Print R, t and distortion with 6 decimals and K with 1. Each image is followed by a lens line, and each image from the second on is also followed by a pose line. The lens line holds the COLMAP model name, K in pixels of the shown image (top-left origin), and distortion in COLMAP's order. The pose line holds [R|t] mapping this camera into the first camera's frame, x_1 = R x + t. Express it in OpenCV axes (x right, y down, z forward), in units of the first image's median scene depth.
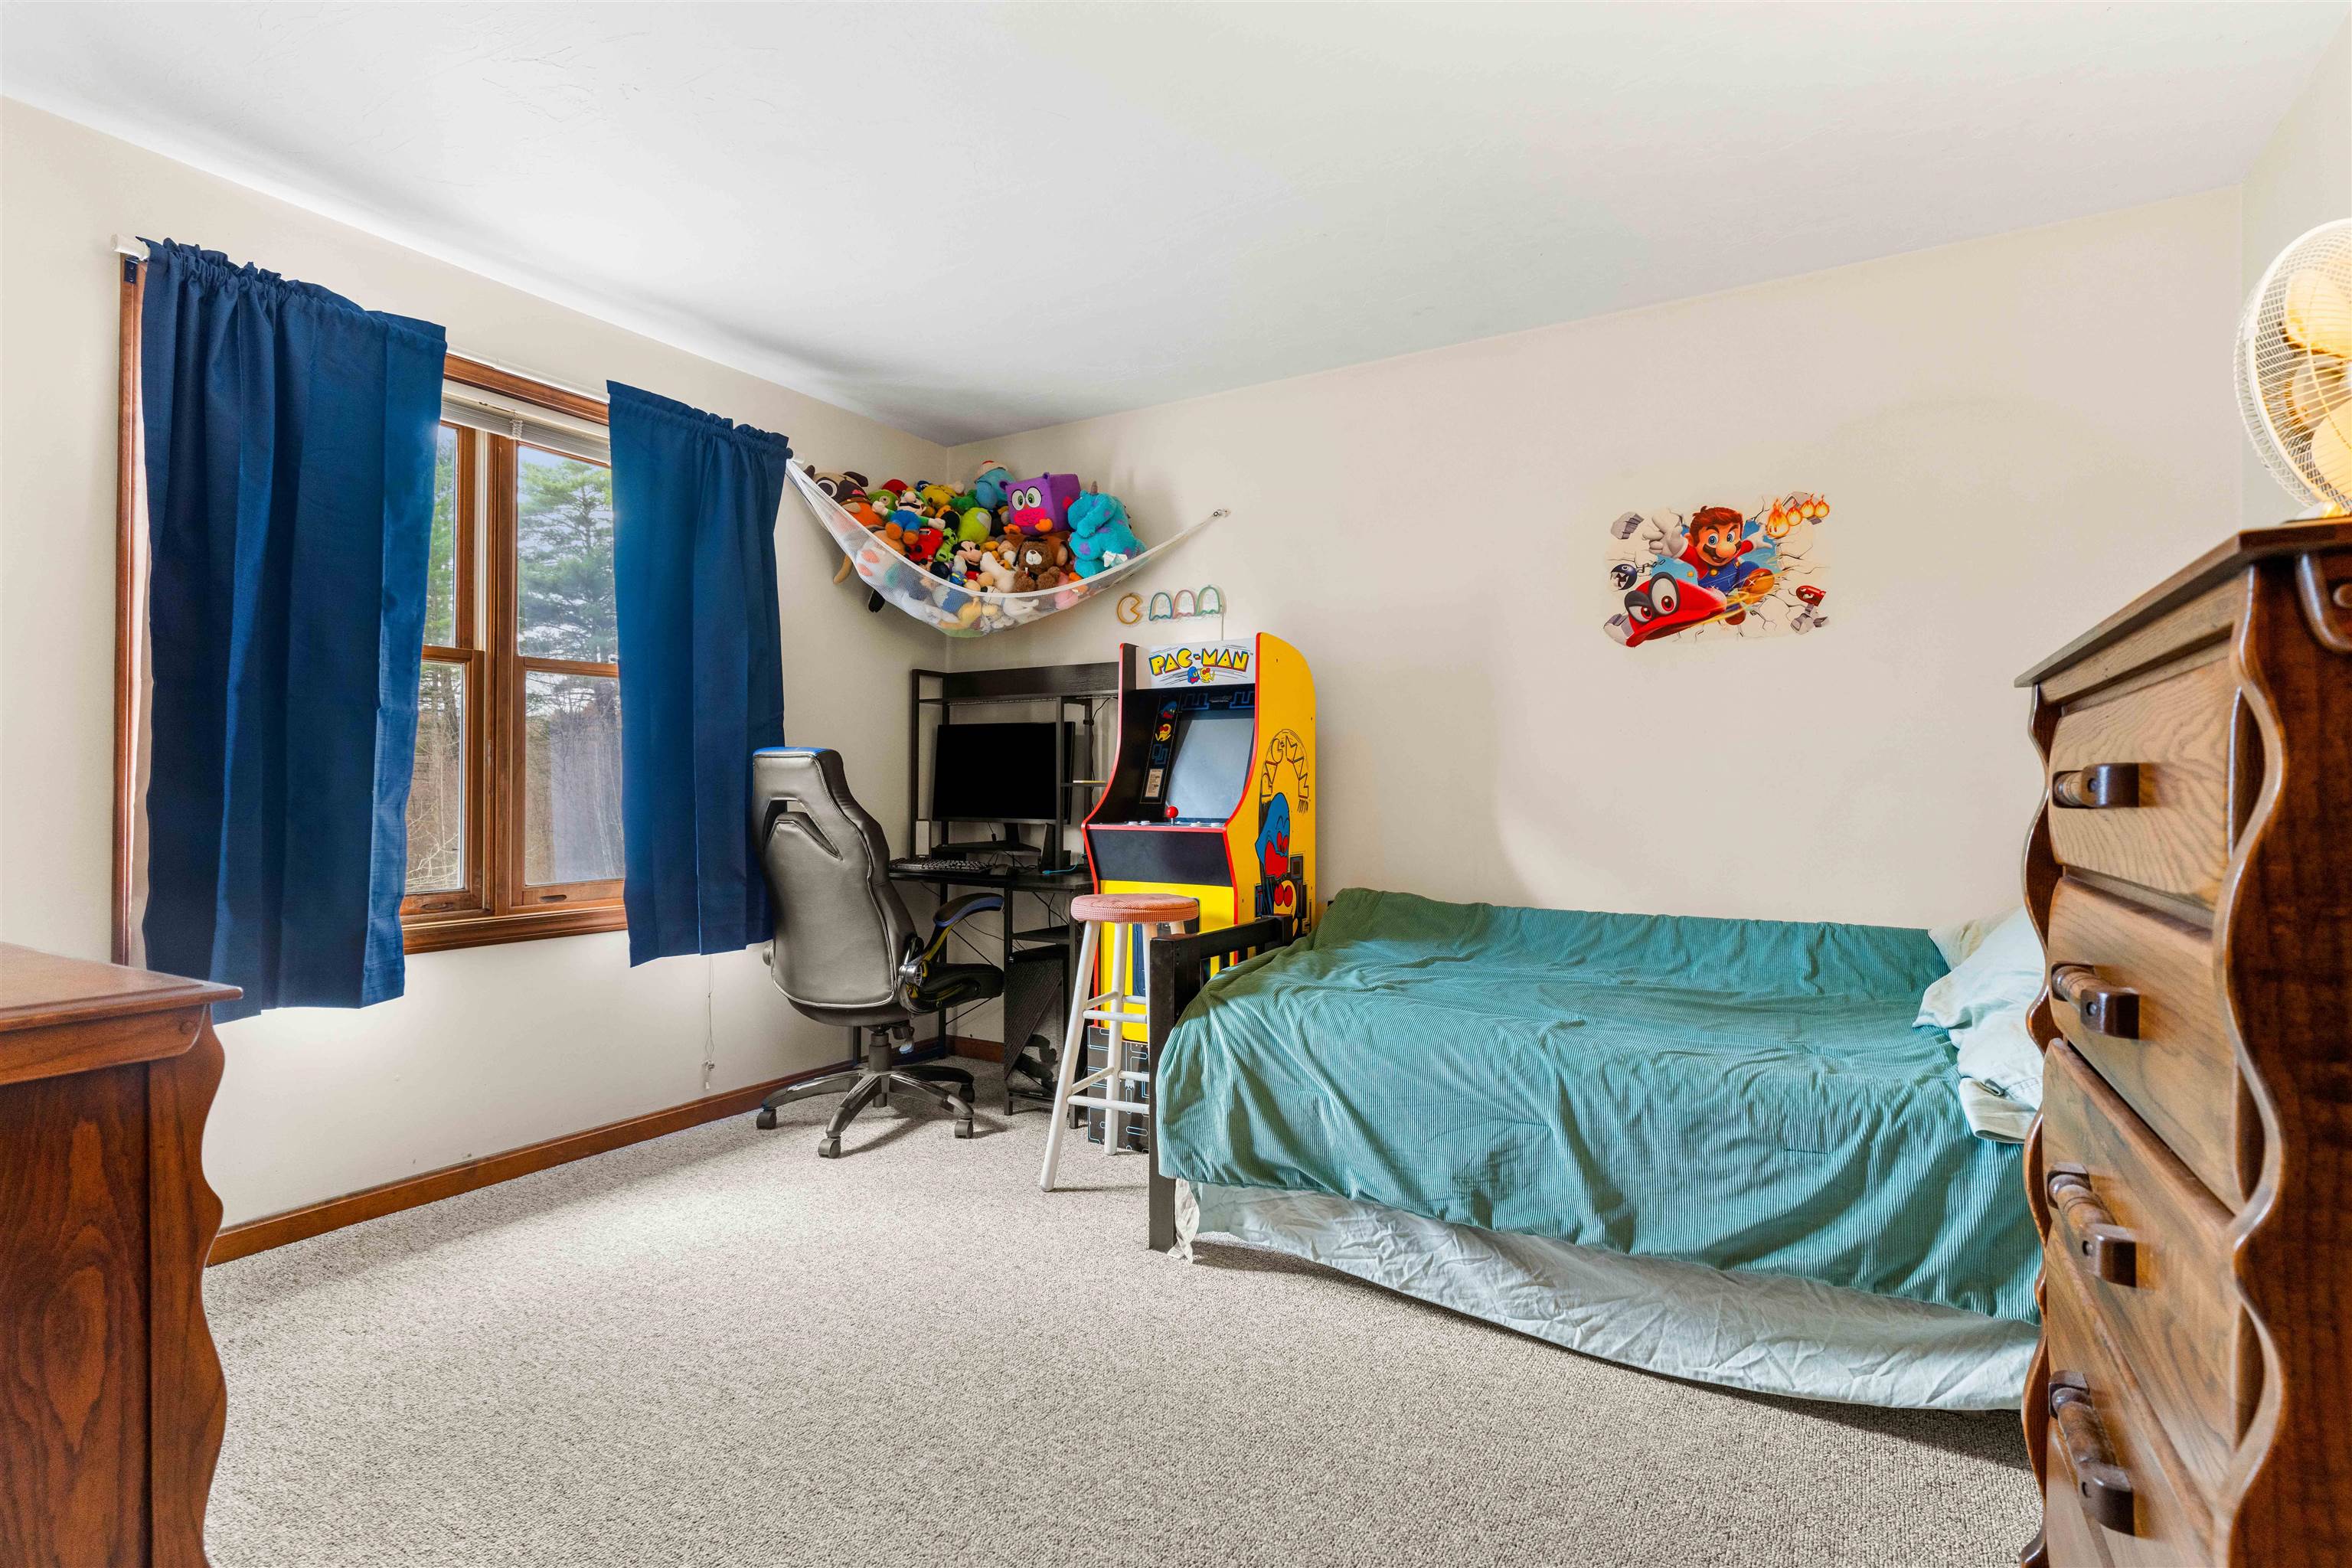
lens RADIAL K [[1101.3, 0, 1176.0], [0, 1101.3, 784.0], [0, 0, 1]] dist [-0.001310, -0.000225]
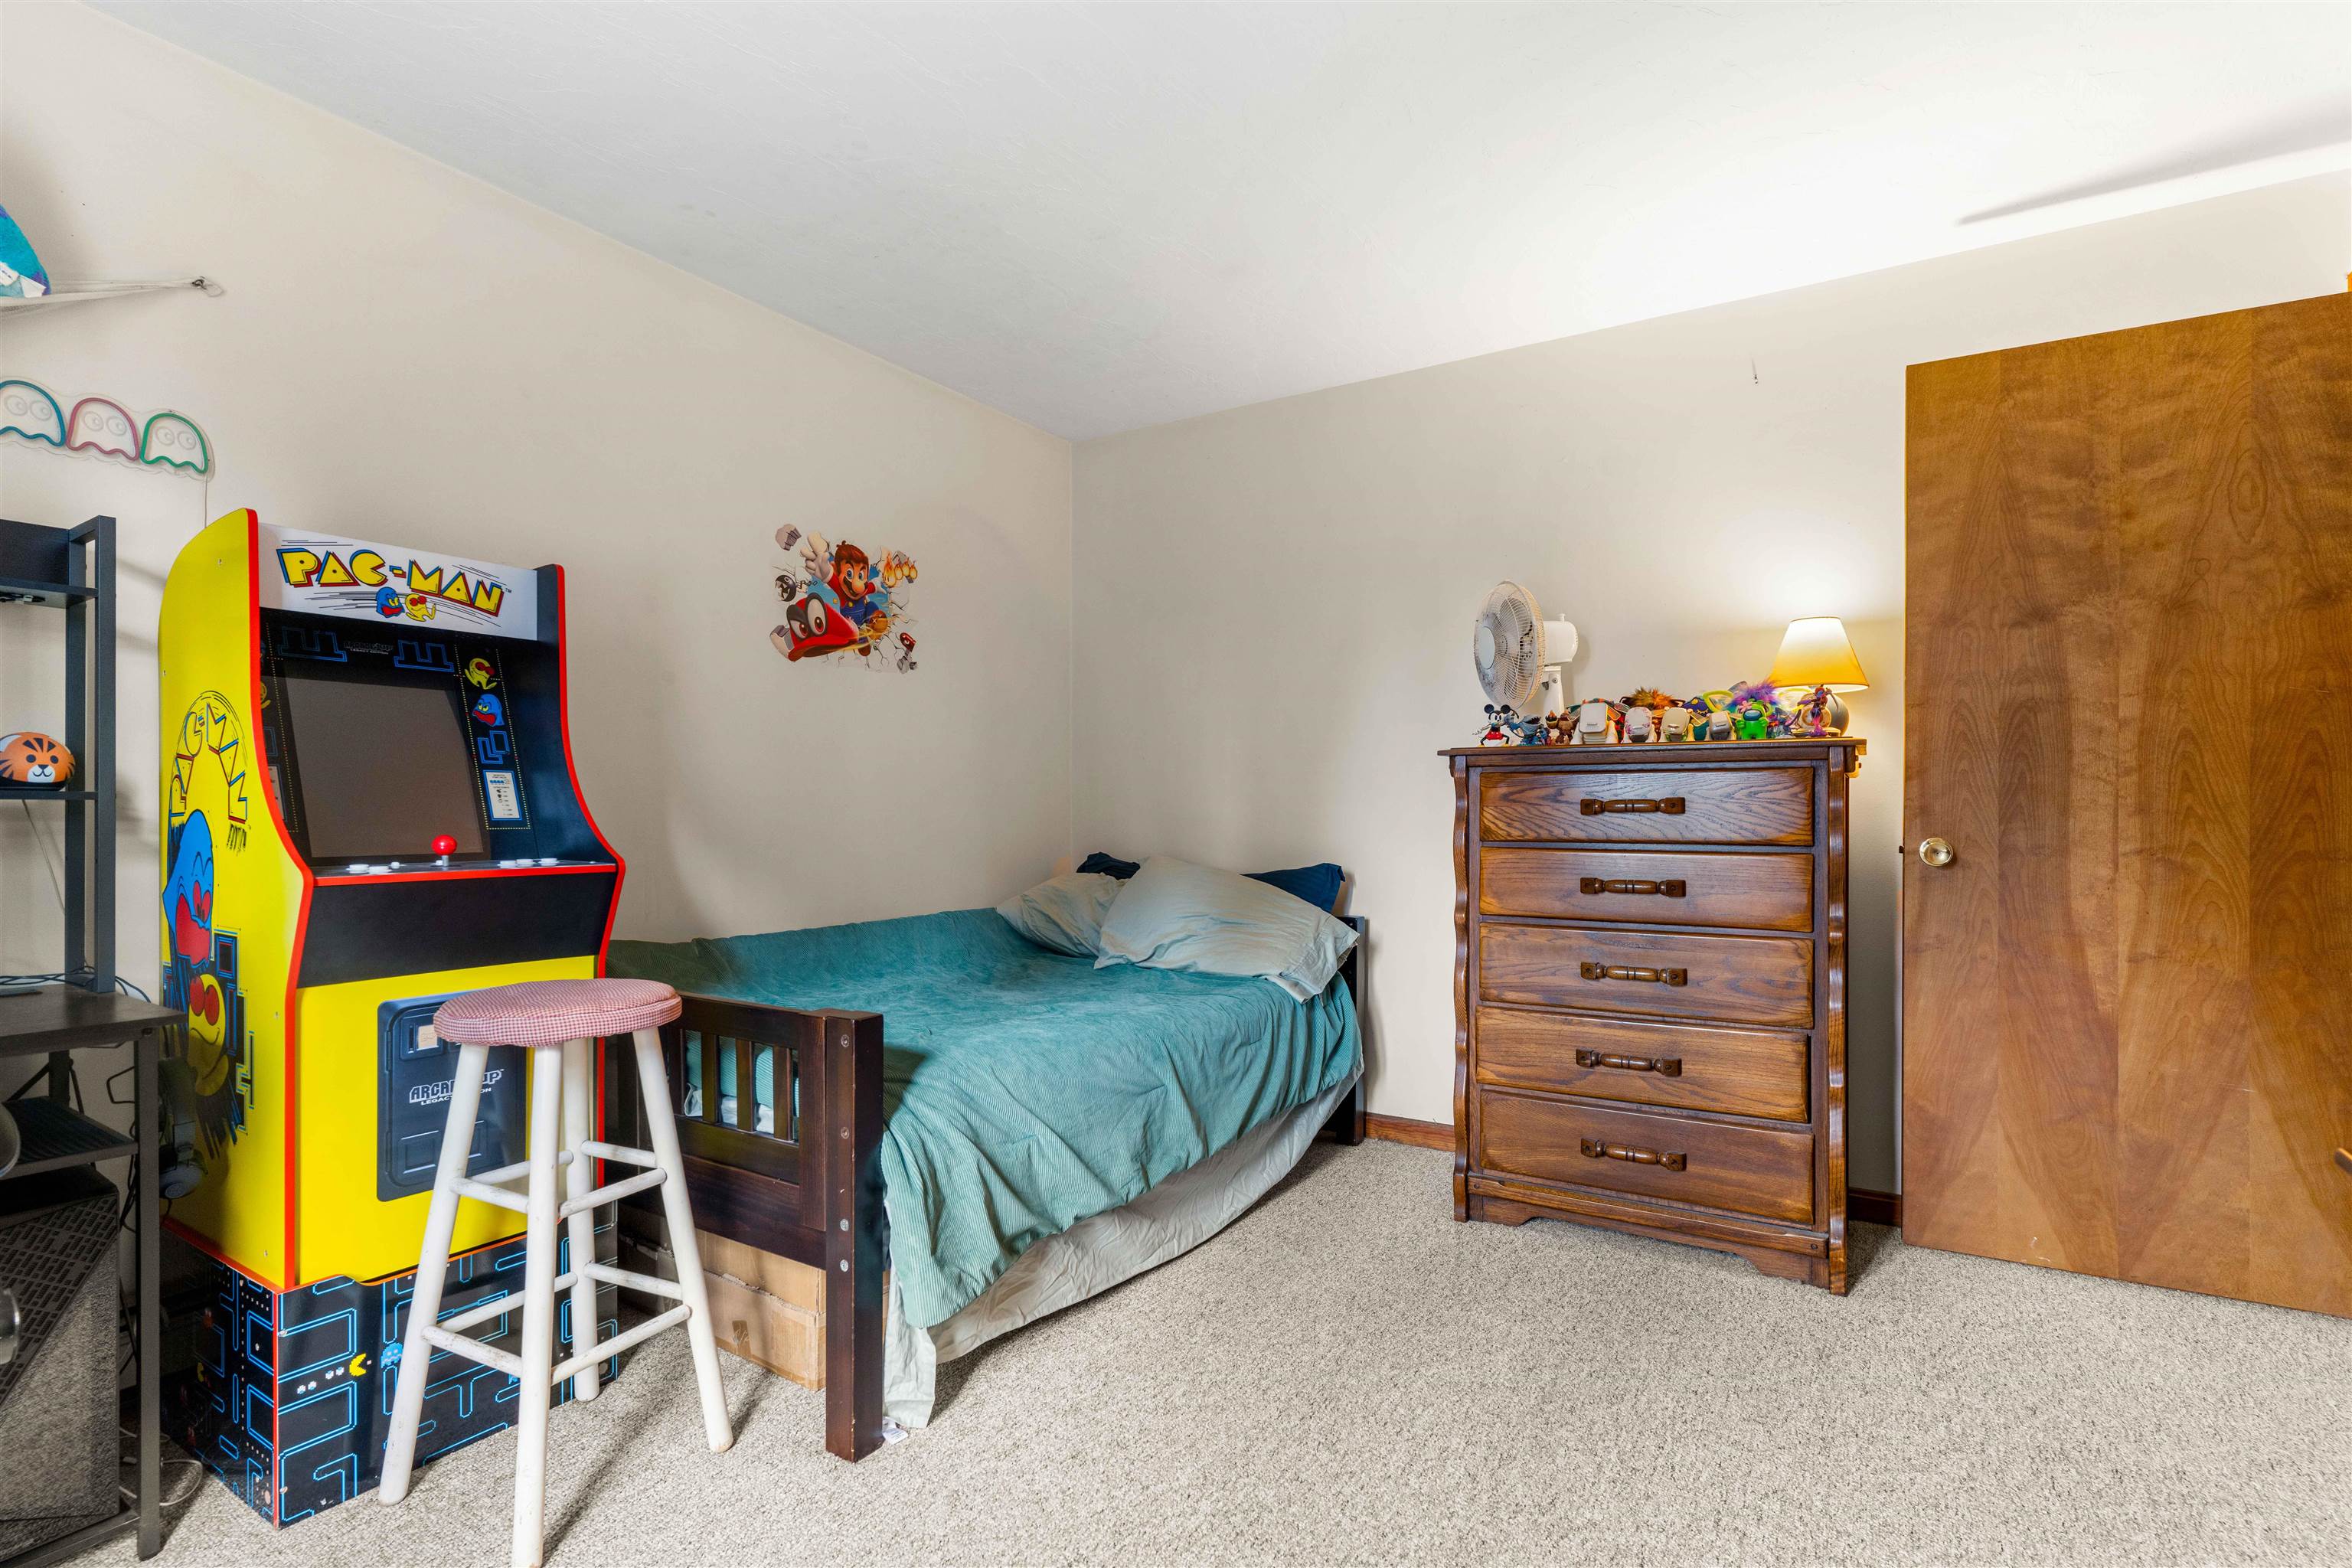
lens RADIAL K [[1093.2, 0, 1171.7], [0, 1093.2, 810.5], [0, 0, 1]] dist [0.000477, 0.000134]
pose [[0.061089, -0.006944, 0.998108, -0.570318], [-0.009036, 0.999931, 0.007510, 0.000276], [-0.998091, -0.009478, 0.061022, 0.615234]]
